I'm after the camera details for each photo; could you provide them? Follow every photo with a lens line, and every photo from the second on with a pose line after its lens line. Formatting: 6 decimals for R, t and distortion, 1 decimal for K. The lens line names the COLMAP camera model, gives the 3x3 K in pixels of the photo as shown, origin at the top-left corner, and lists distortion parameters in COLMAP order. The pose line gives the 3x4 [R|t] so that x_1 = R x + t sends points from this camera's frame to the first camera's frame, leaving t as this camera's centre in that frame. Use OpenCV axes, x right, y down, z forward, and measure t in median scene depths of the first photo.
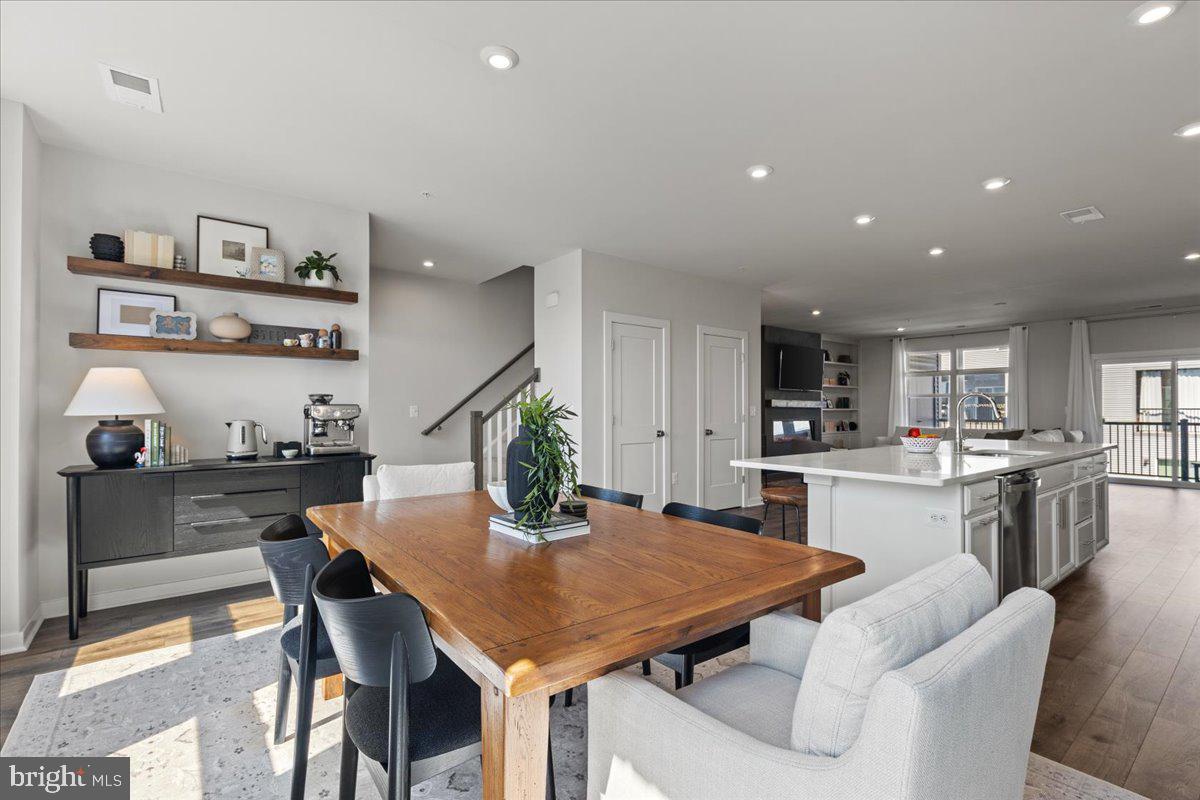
lens RADIAL K [[559.0, 0, 599.1], [0, 559.0, 397.9], [0, 0, 1]] dist [0.012065, -0.000373]
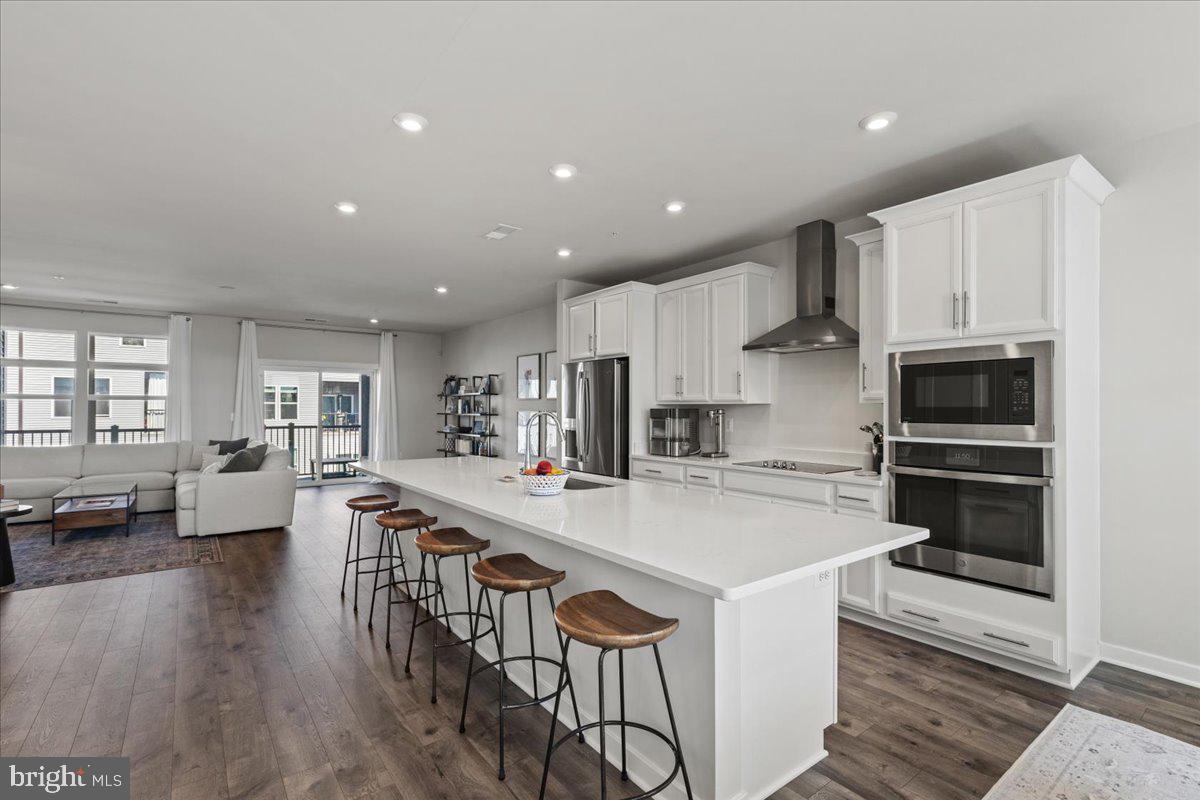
lens RADIAL K [[559.0, 0, 599.0], [0, 559.0, 402.4], [0, 0, 1]] dist [0.012065, -0.000373]
pose [[0.006825, 0.010267, 0.999924, -0.054796], [-0.011459, 0.999882, -0.010188, -0.003474], [-0.999911, -0.011388, 0.006942, 0.462061]]
